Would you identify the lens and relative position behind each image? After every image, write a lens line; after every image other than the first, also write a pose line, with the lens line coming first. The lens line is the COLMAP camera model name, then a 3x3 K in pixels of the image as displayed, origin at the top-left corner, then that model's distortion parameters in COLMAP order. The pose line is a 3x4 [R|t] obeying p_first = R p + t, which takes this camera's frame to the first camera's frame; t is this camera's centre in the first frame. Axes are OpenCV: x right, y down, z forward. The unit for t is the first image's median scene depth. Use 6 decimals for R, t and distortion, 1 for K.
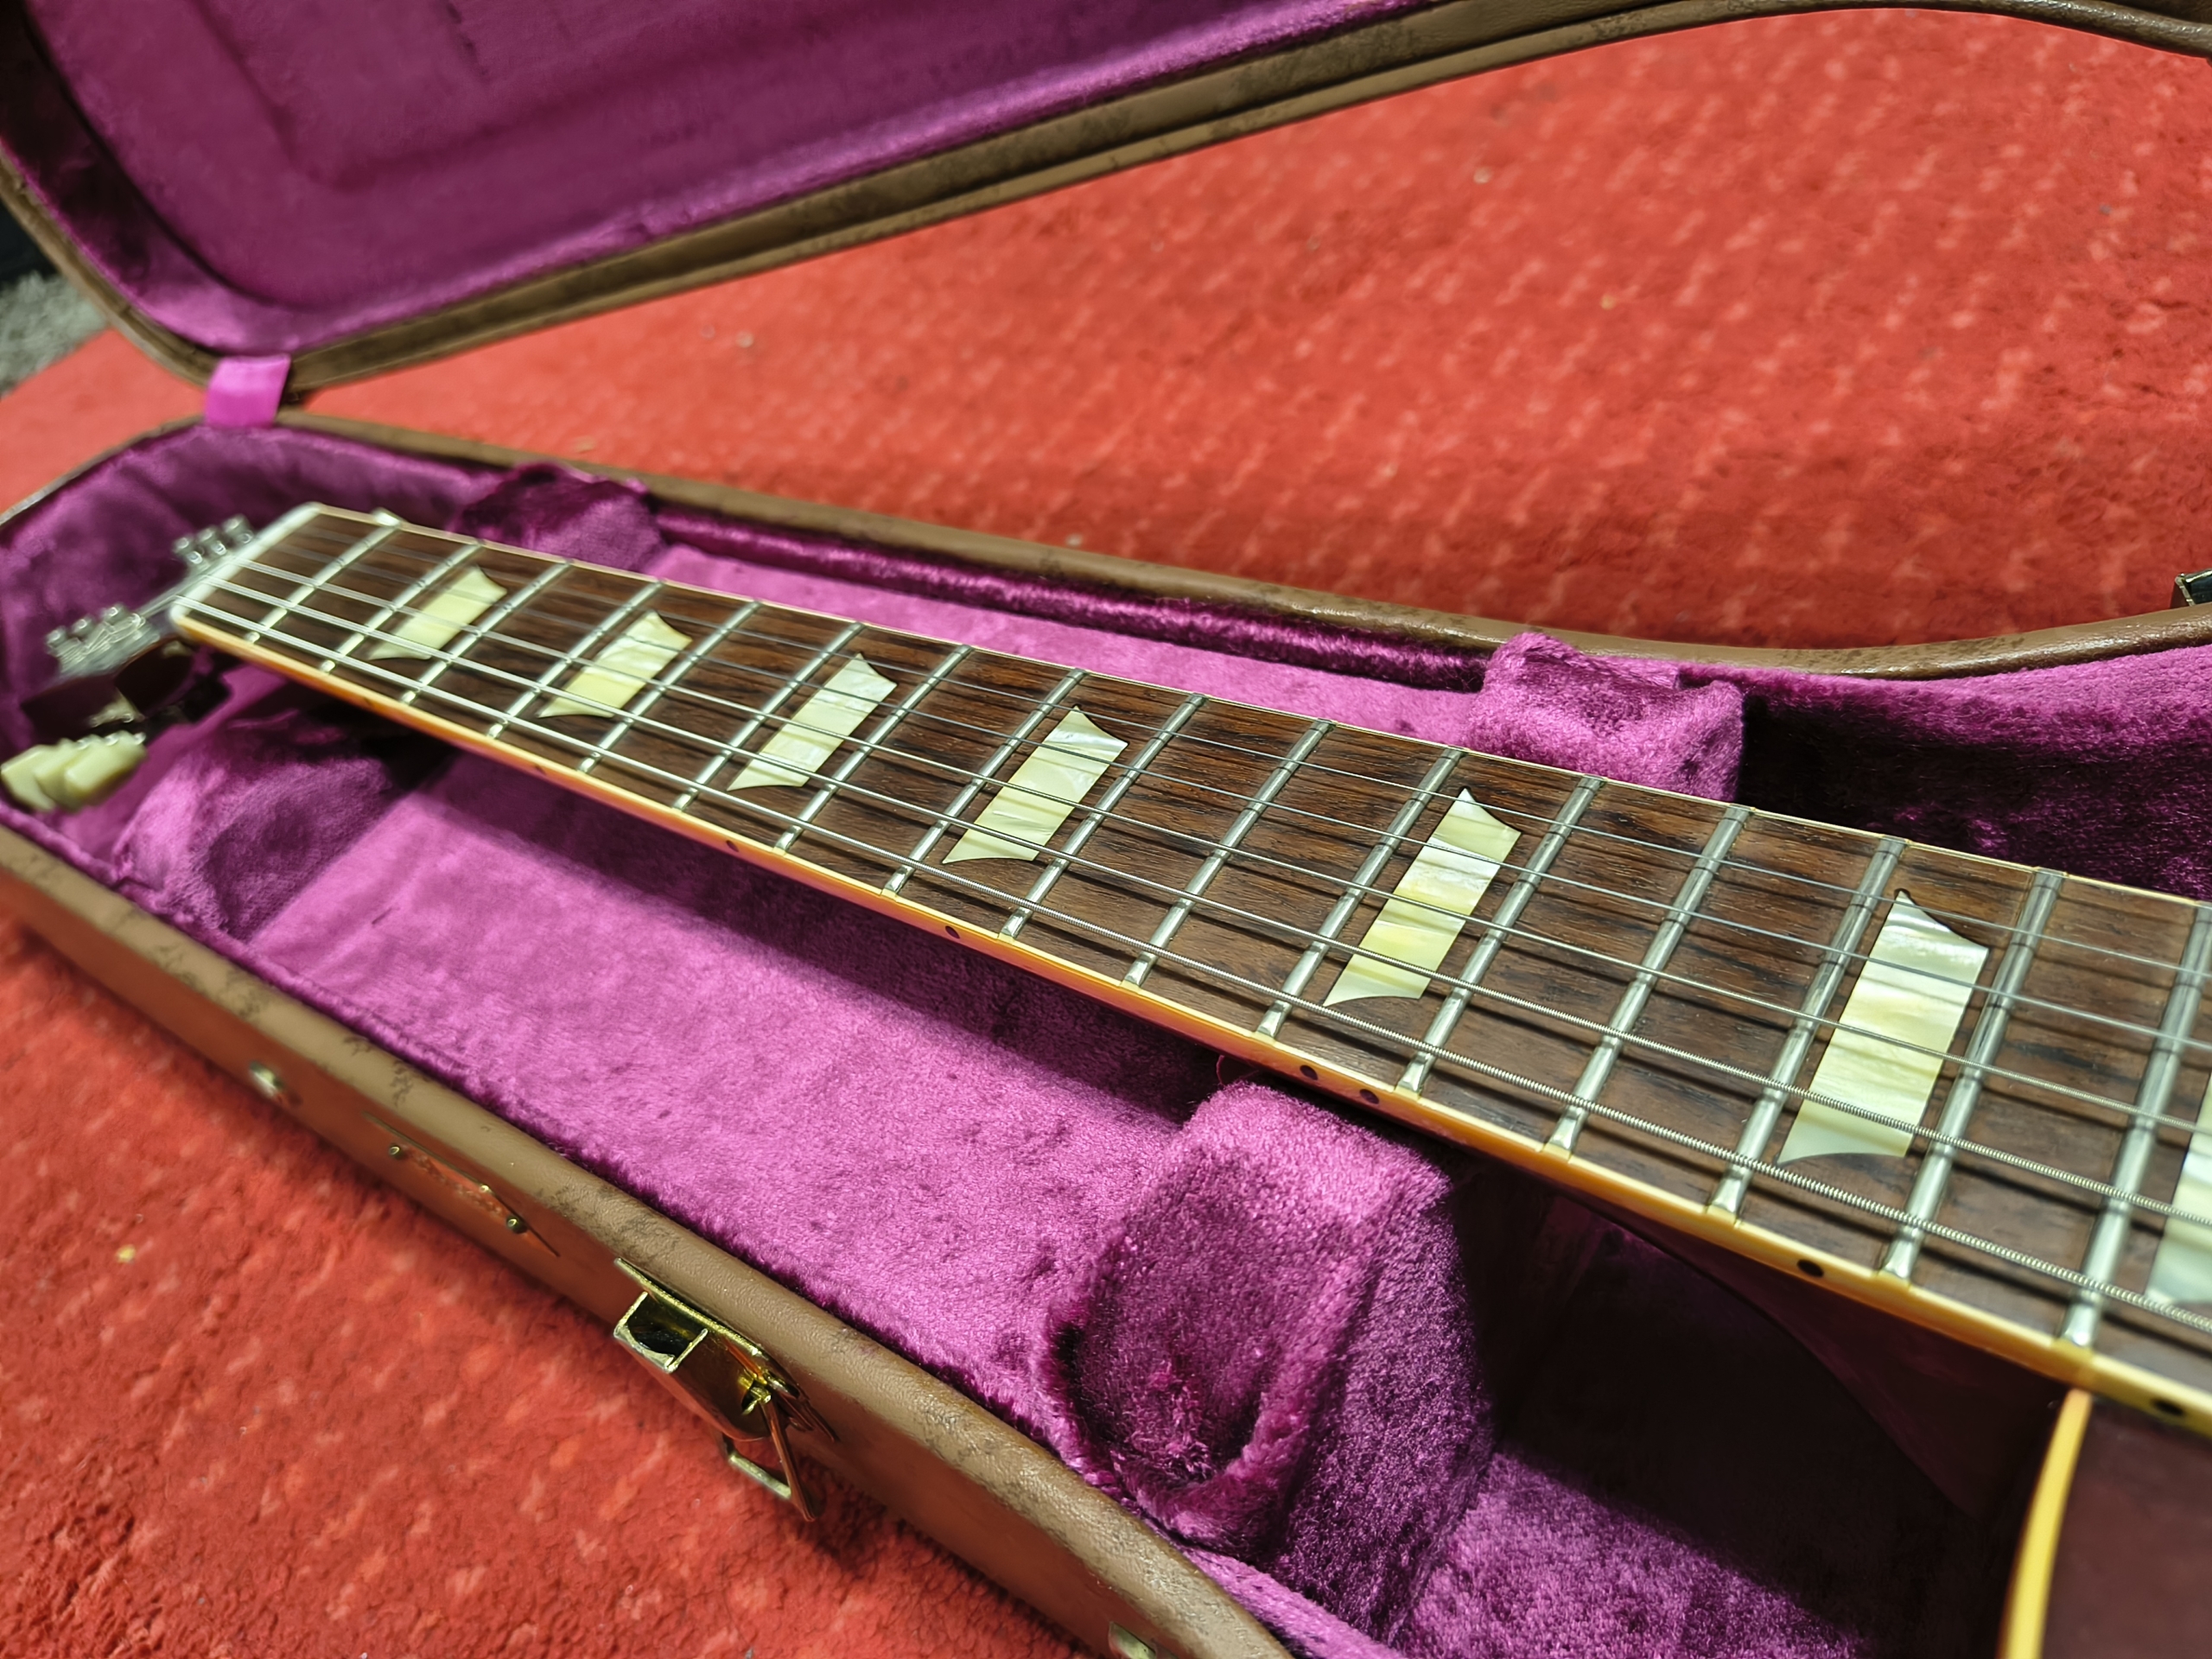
lens RADIAL K [[1570.4, 0, 1093.3], [0, 1570.4, 834.4], [0, 0, 1]] dist [0.004989, -0.008276]
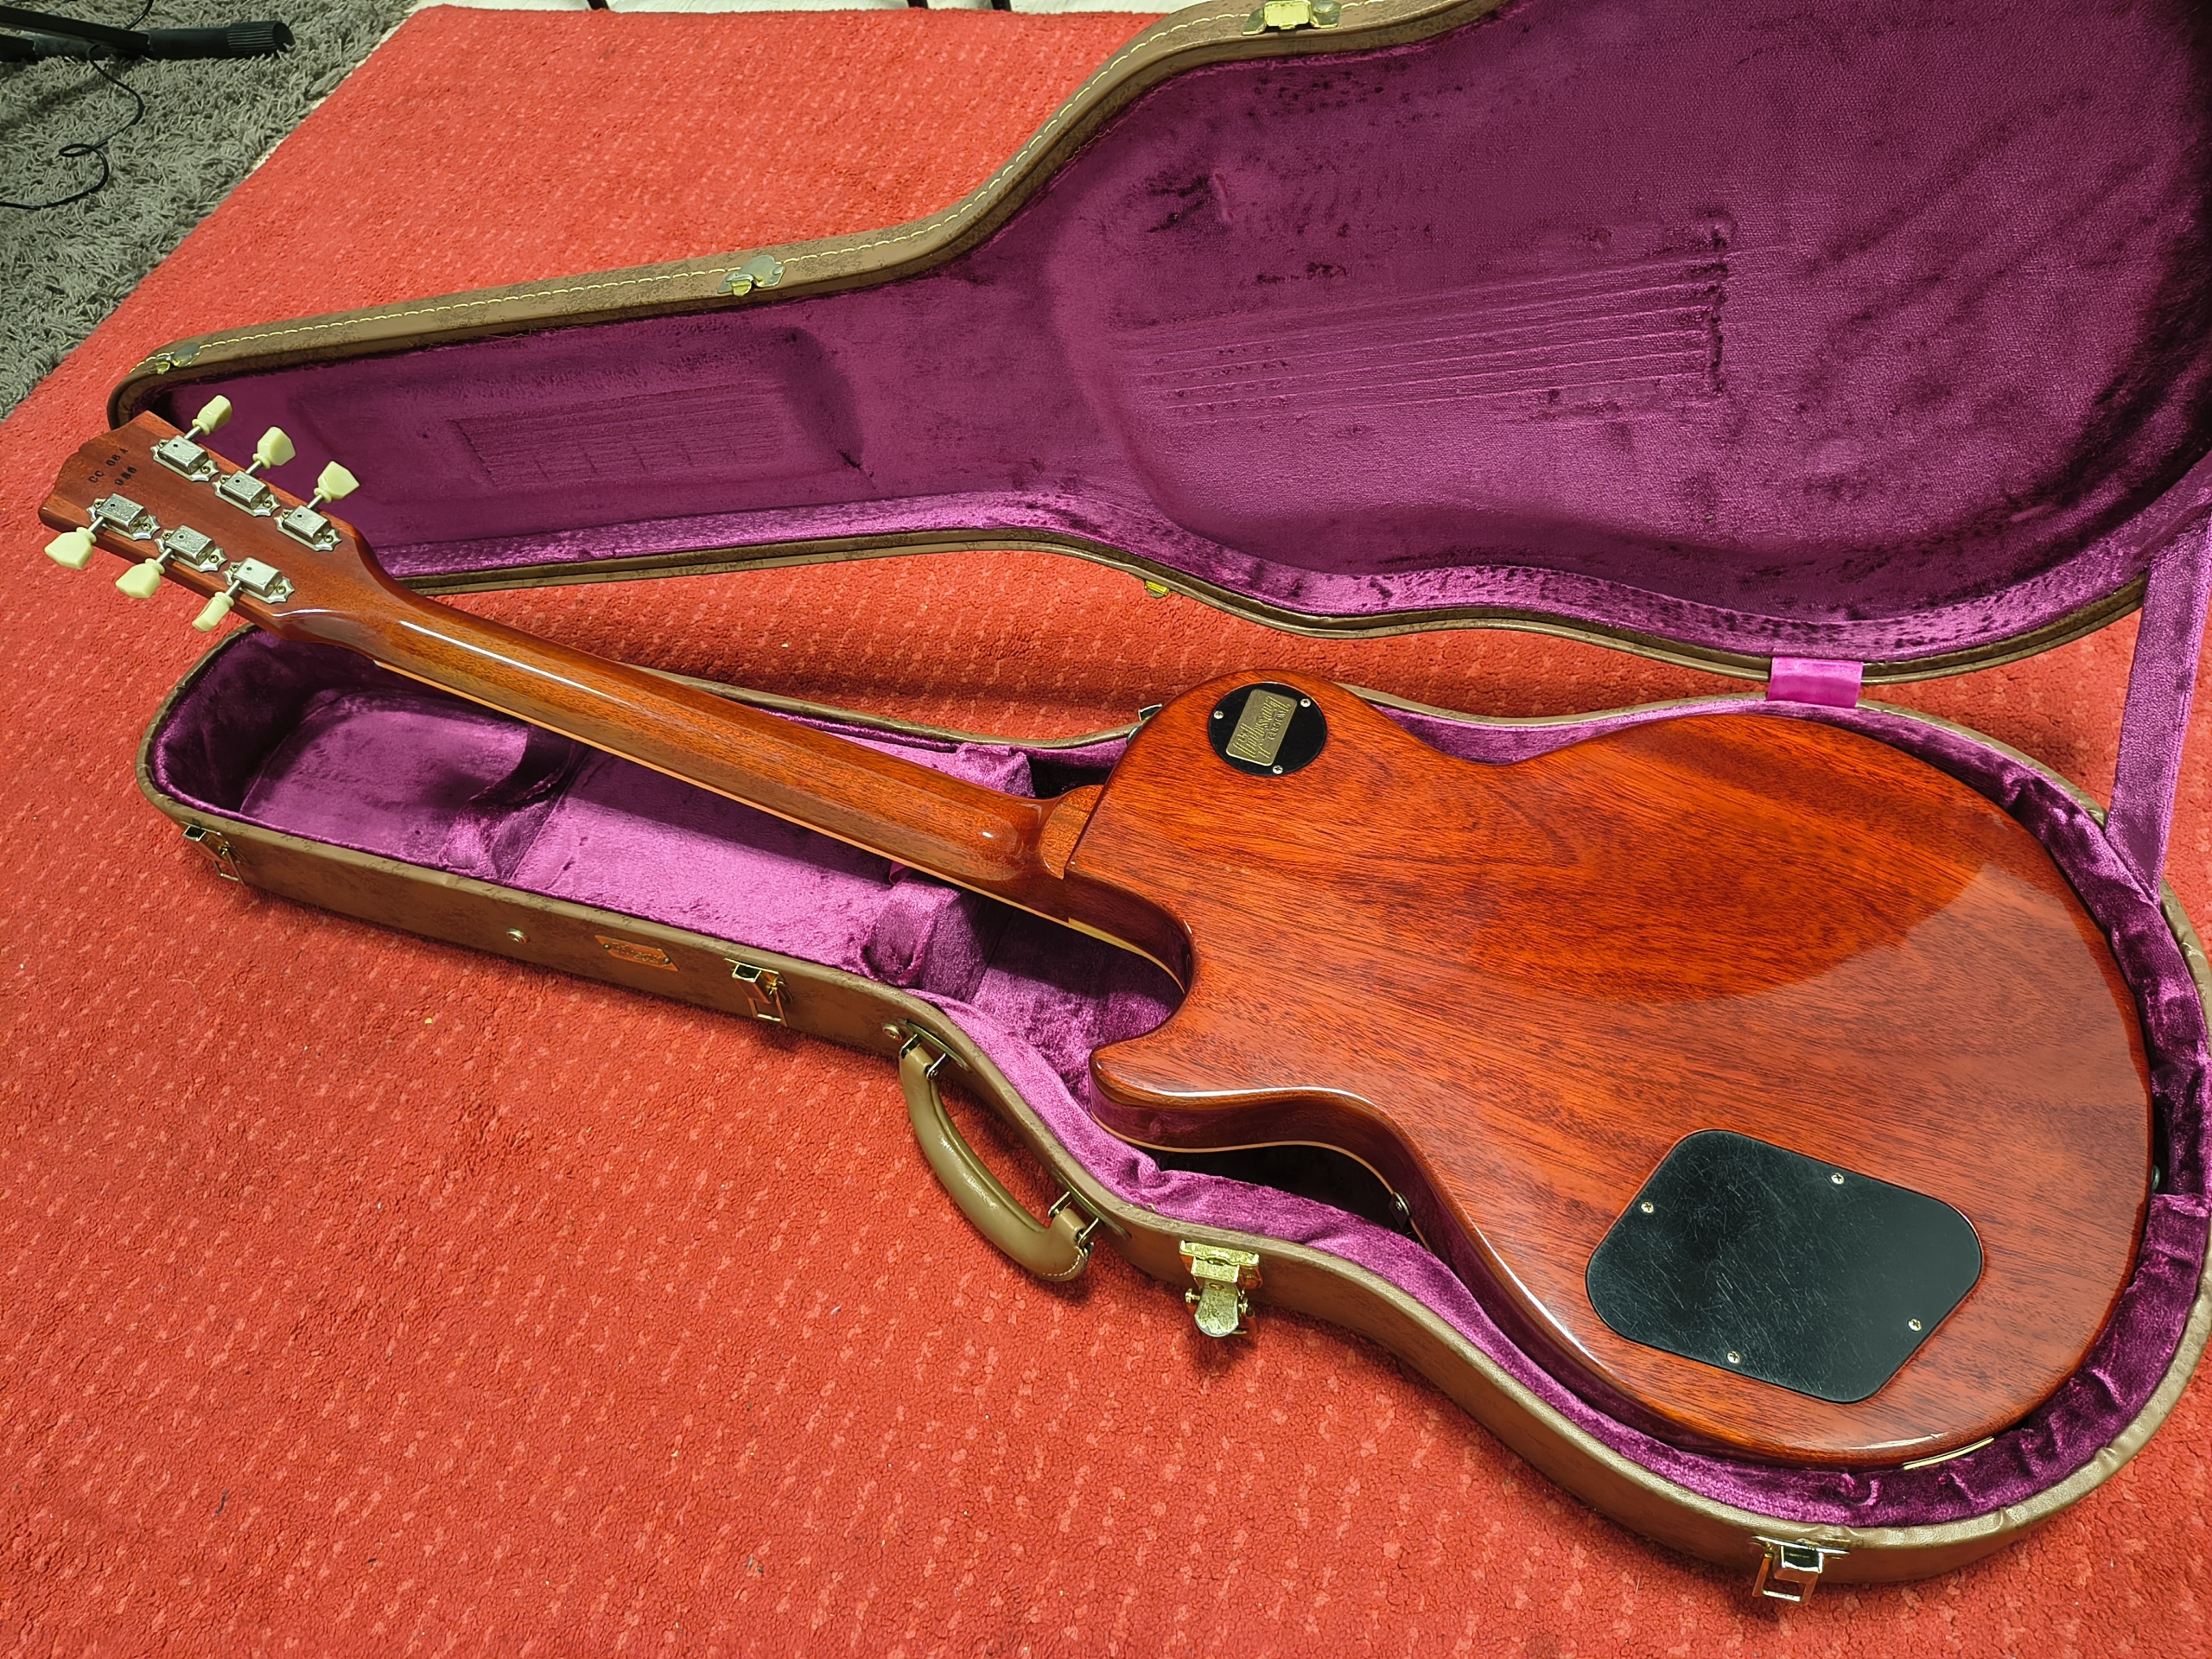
lens RADIAL K [[1556.0, 0, 1118.5], [0, 1556.0, 818.8], [0, 0, 1]] dist [0.043727, -0.068767]
pose [[0.958038, -0.130553, 0.255186, -0.241586], [0.098165, 0.985857, 0.135826, -0.320233], [-0.269310, -0.105077, 0.957304, -1.930413]]
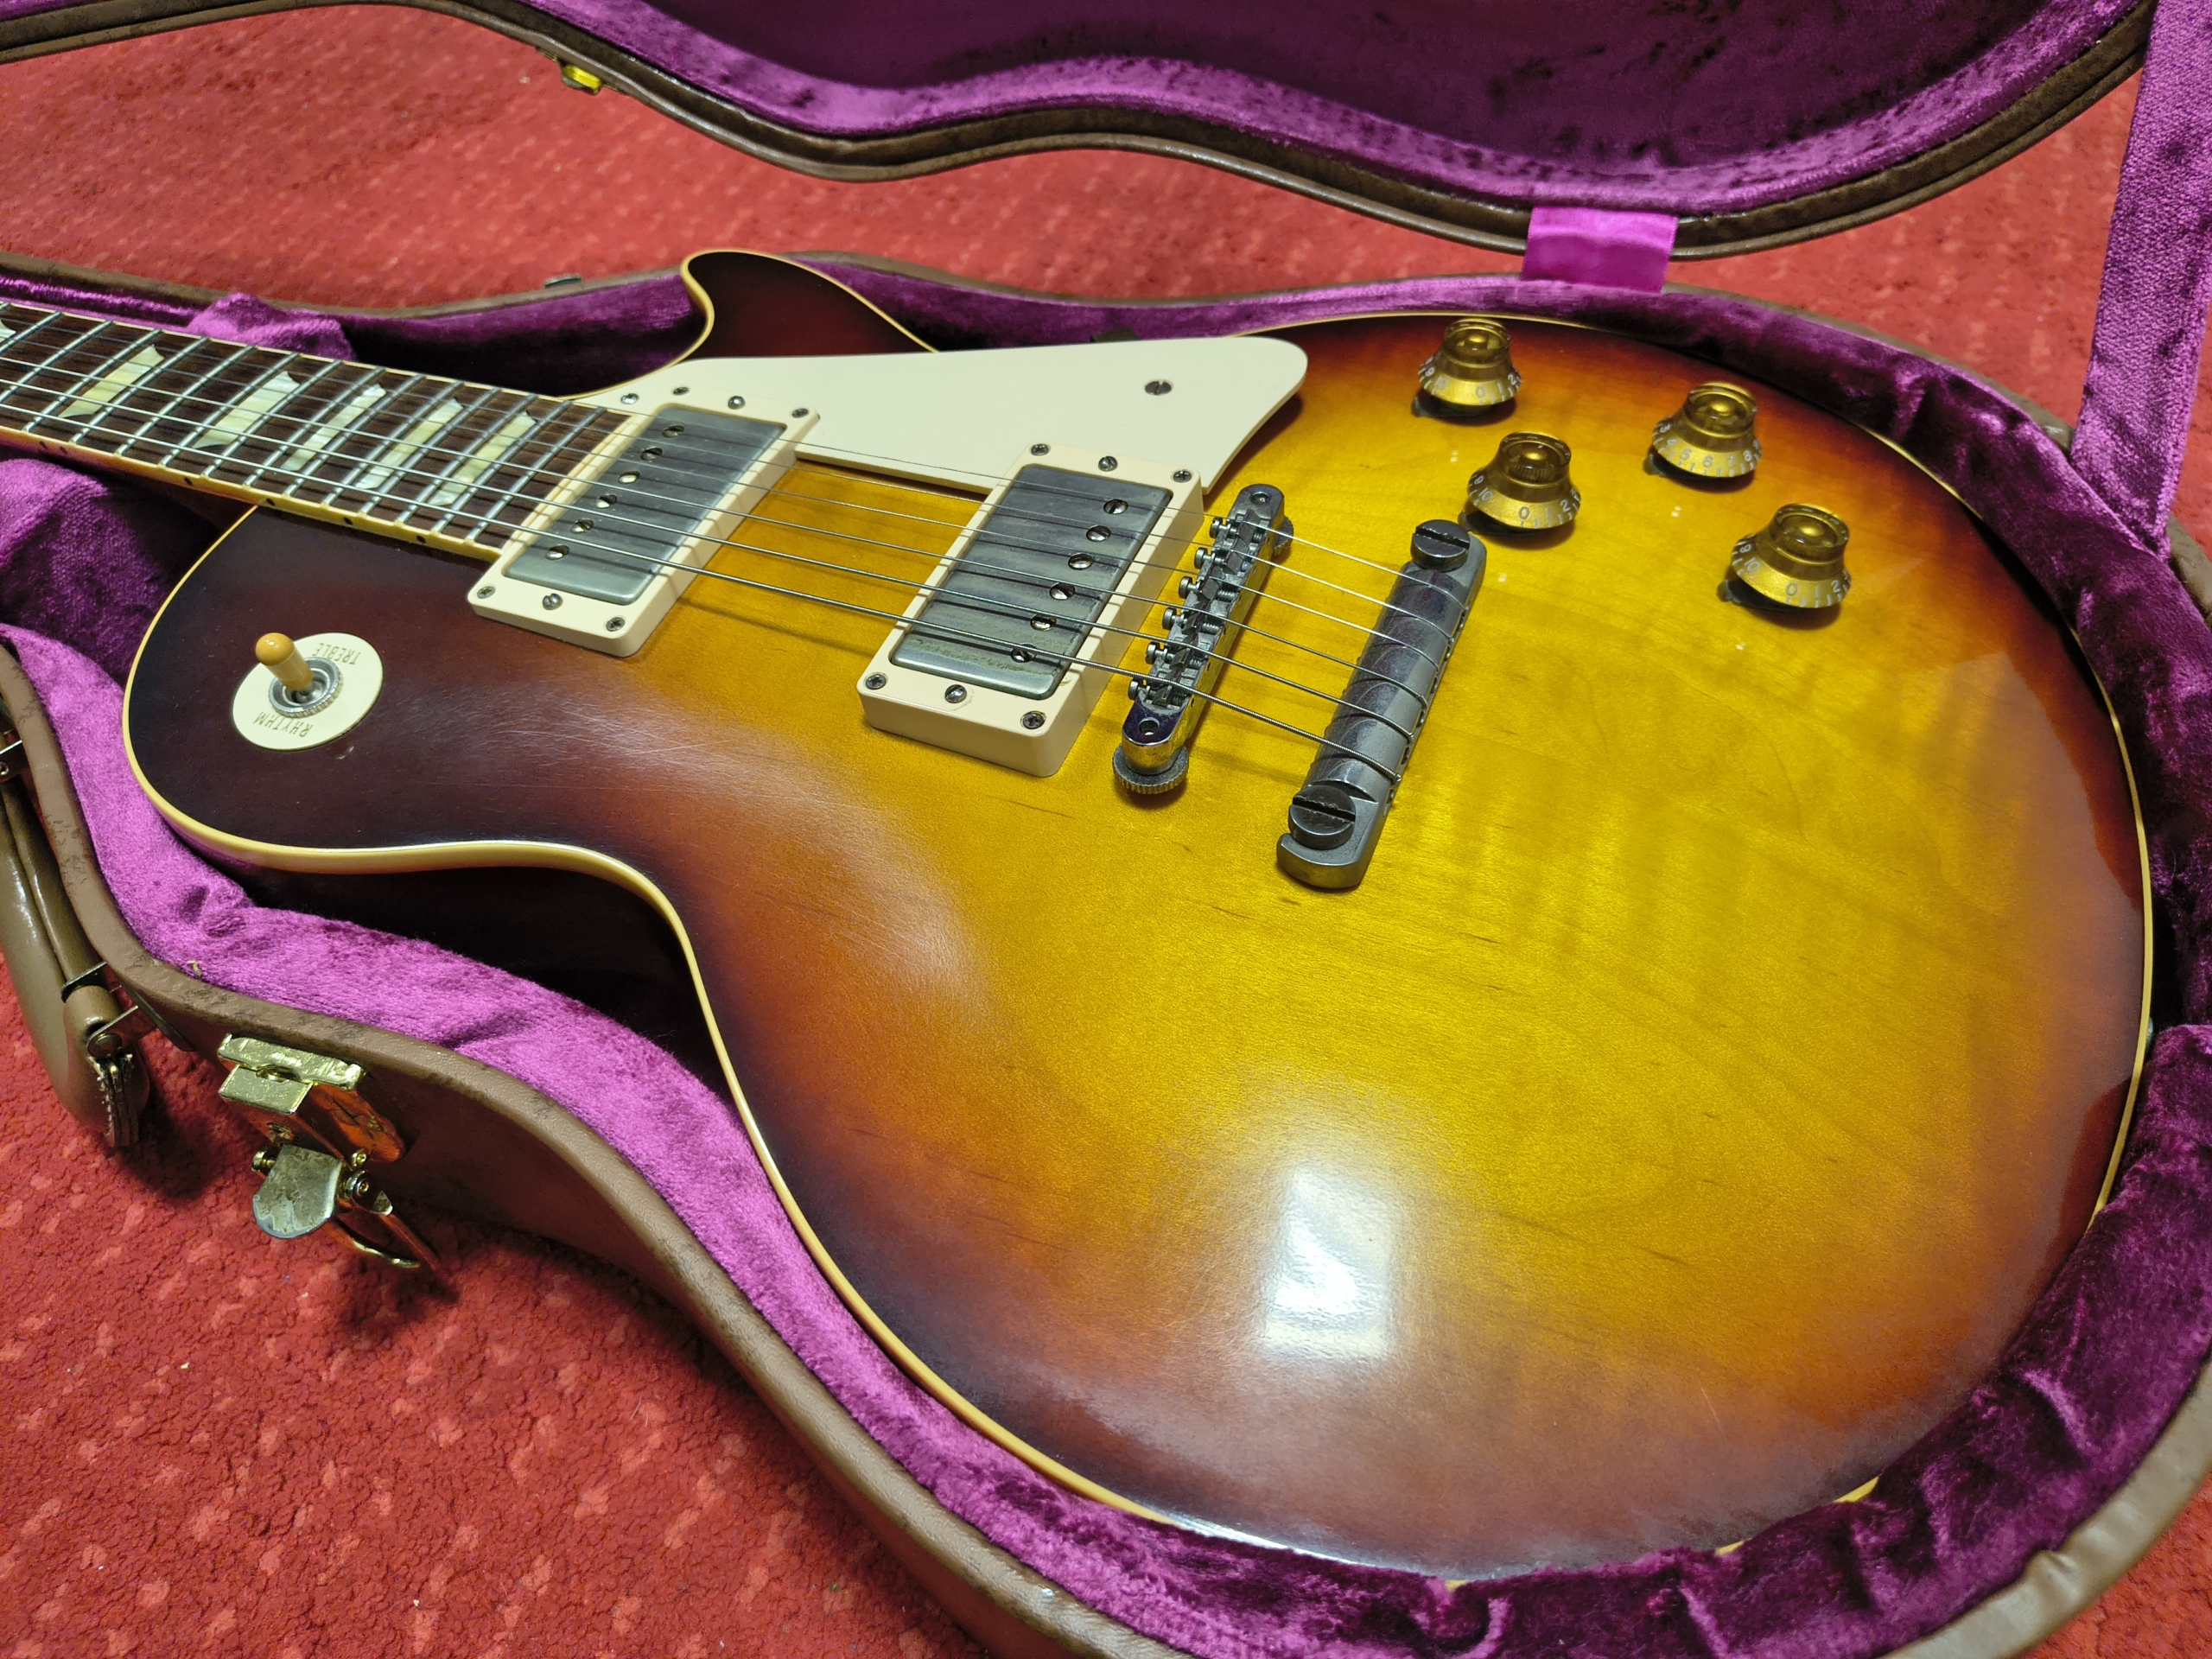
lens RADIAL K [[1573.7, 0, 1120.4], [0, 1573.7, 832.7], [0, 0, 1]] dist [0.006037, -0.024248]
pose [[0.956890, -0.025486, 0.289330, 0.629715], [0.010791, 0.998575, 0.052272, 0.400471], [-0.290250, -0.046896, 0.955801, -1.117757]]
